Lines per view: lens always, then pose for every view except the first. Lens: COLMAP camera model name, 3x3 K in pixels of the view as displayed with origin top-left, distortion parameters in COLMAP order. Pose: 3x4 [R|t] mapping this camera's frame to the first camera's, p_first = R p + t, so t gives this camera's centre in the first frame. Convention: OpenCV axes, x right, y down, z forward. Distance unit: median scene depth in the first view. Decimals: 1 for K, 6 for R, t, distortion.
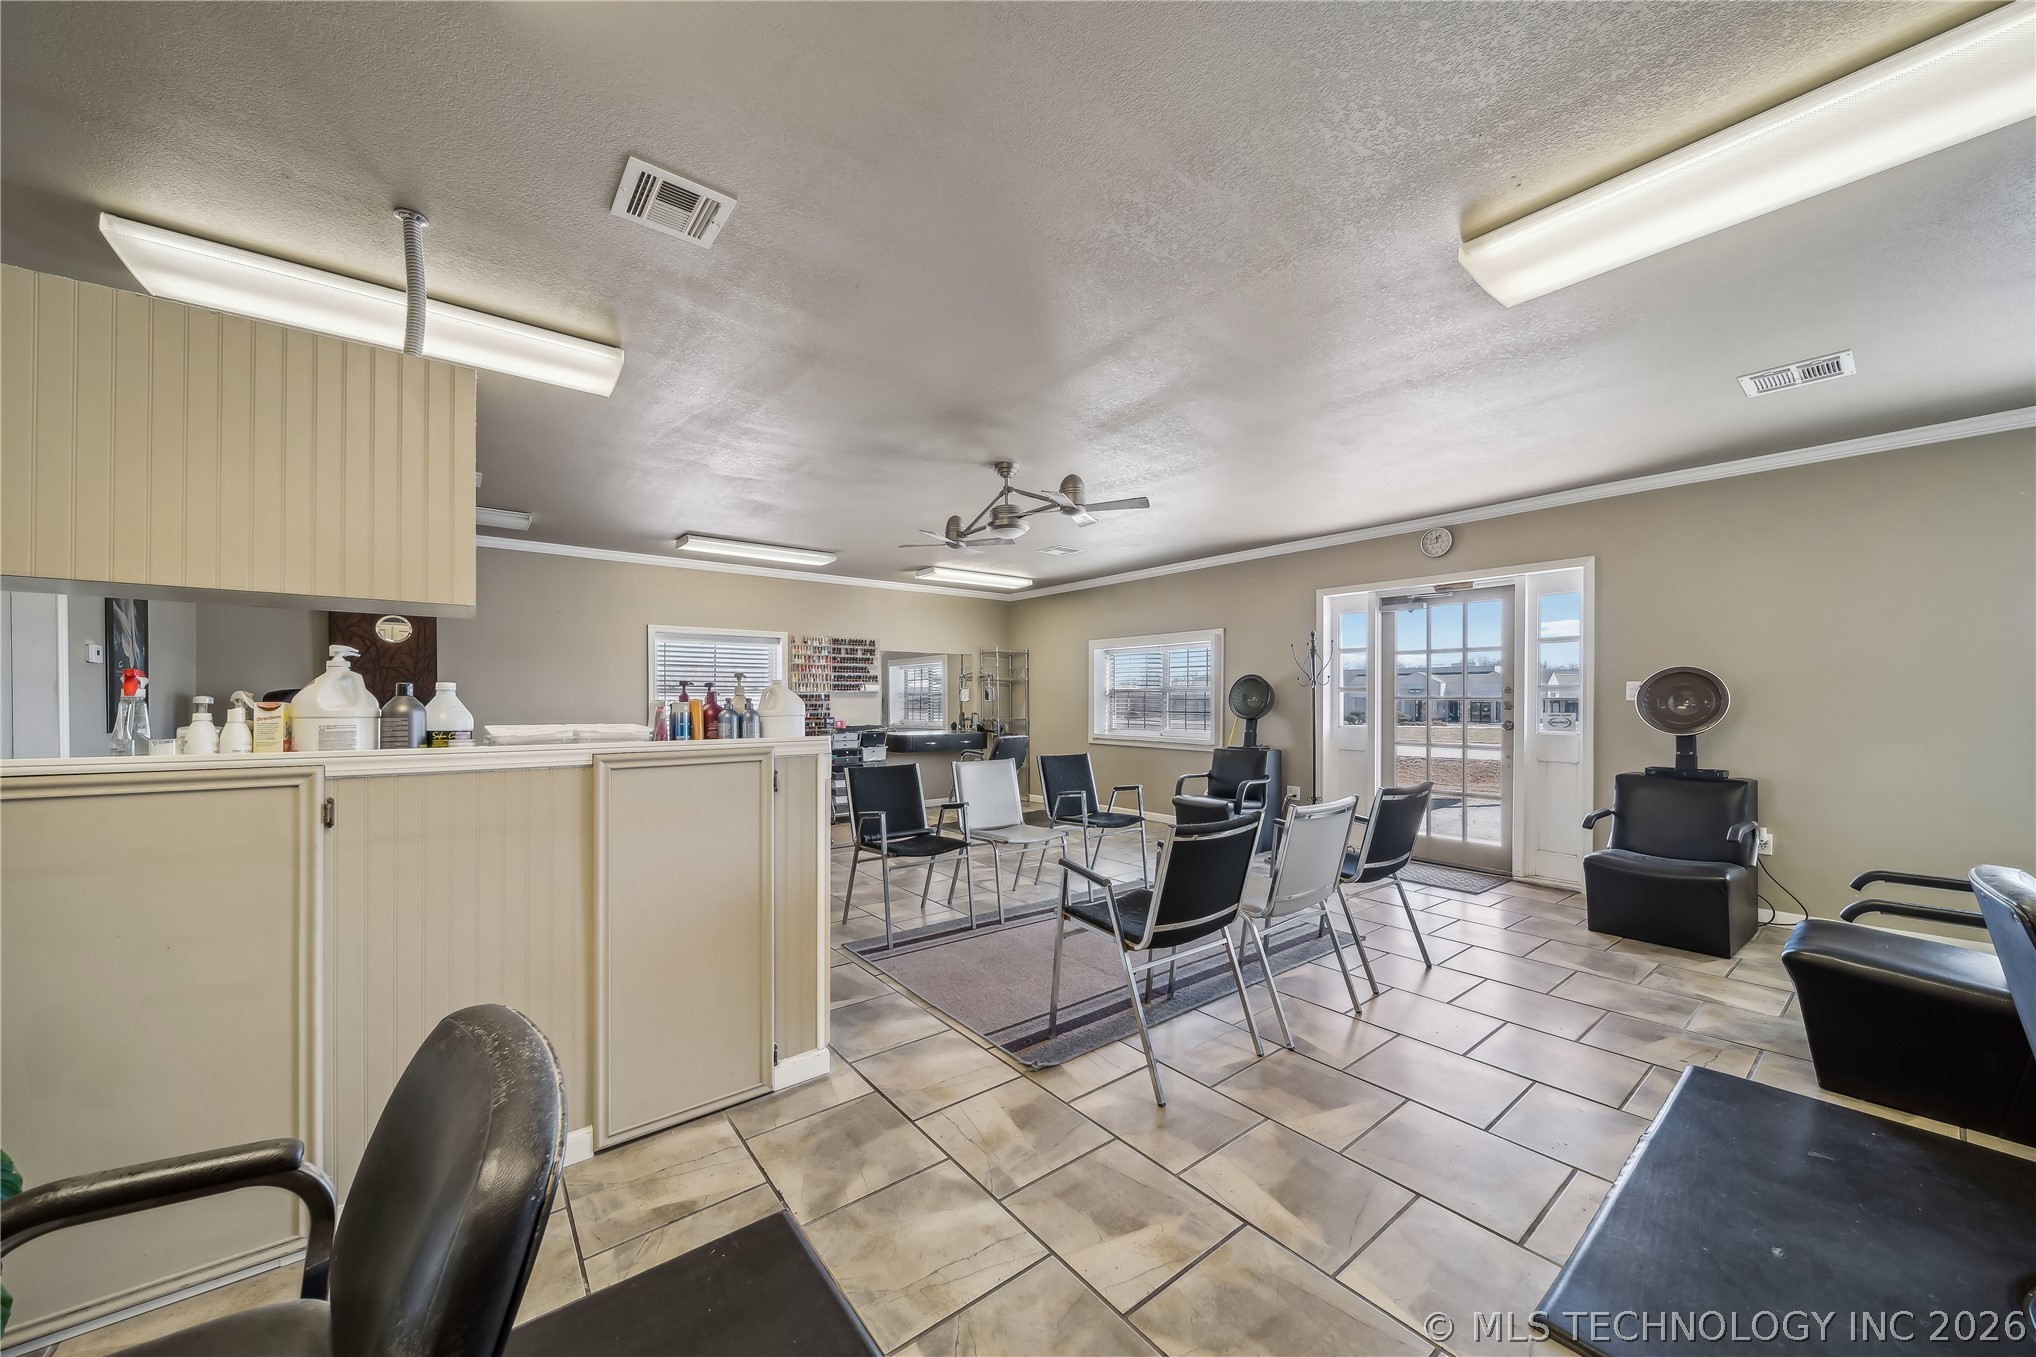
lens RADIAL K [[723.4, 0, 1012.0], [0, 723.4, 678.3], [0, 0, 1]] dist [0.000332, -0.002299]
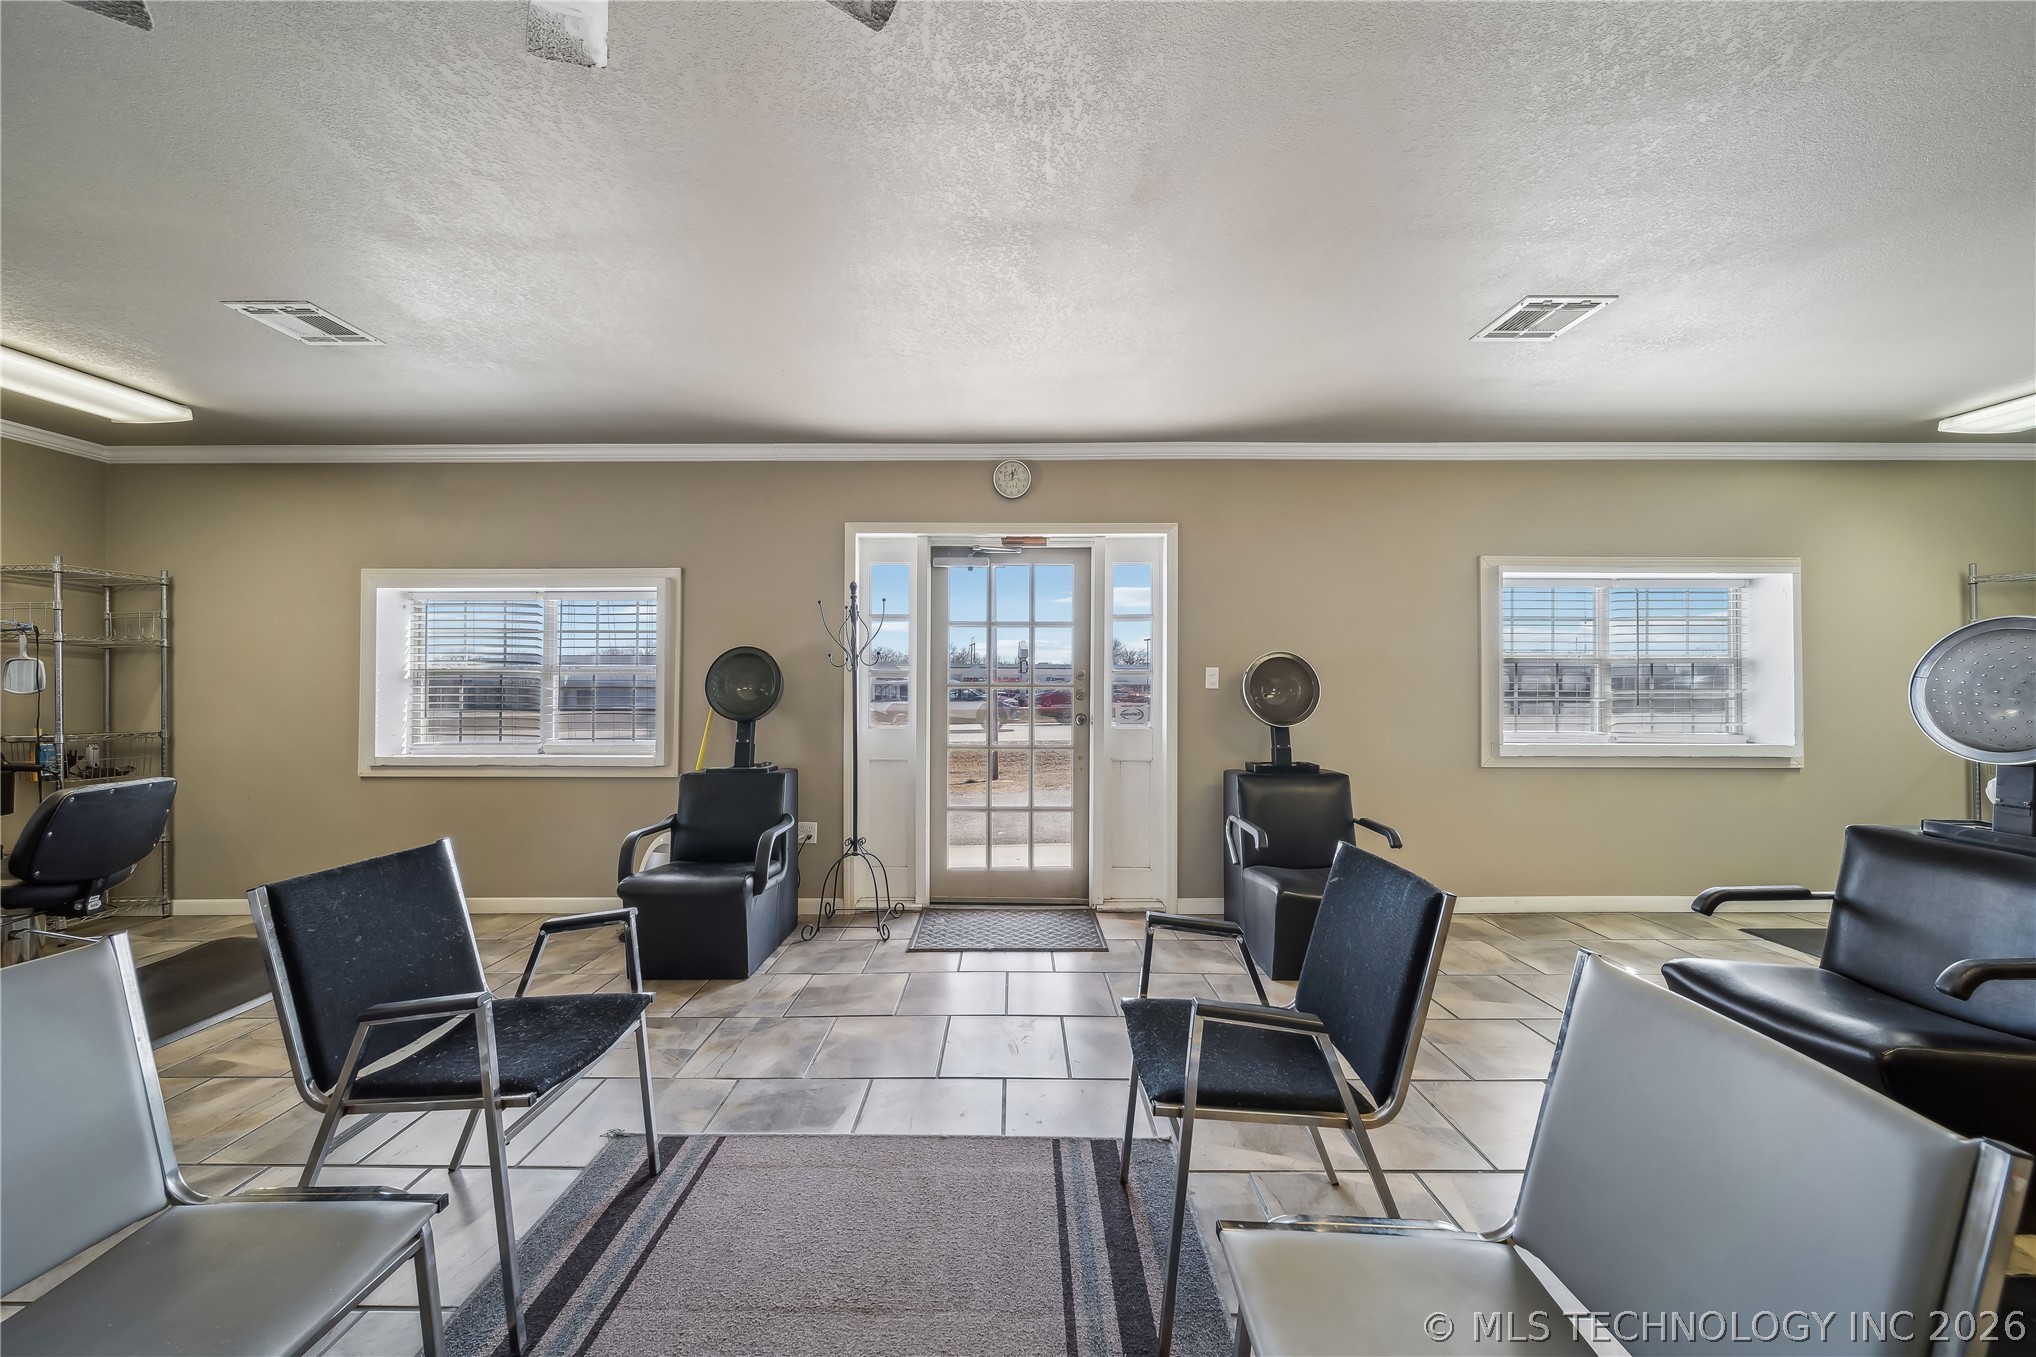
lens RADIAL K [[723.4, 0, 1012.0], [0, 723.4, 678.3], [0, 0, 1]] dist [0.000332, -0.002299]
pose [[0.622519, 0.003207, 0.782598, -0.001901], [-0.020997, 0.999700, 0.012605, 0.009287], [-0.782323, -0.024279, 0.622400, 0.487050]]
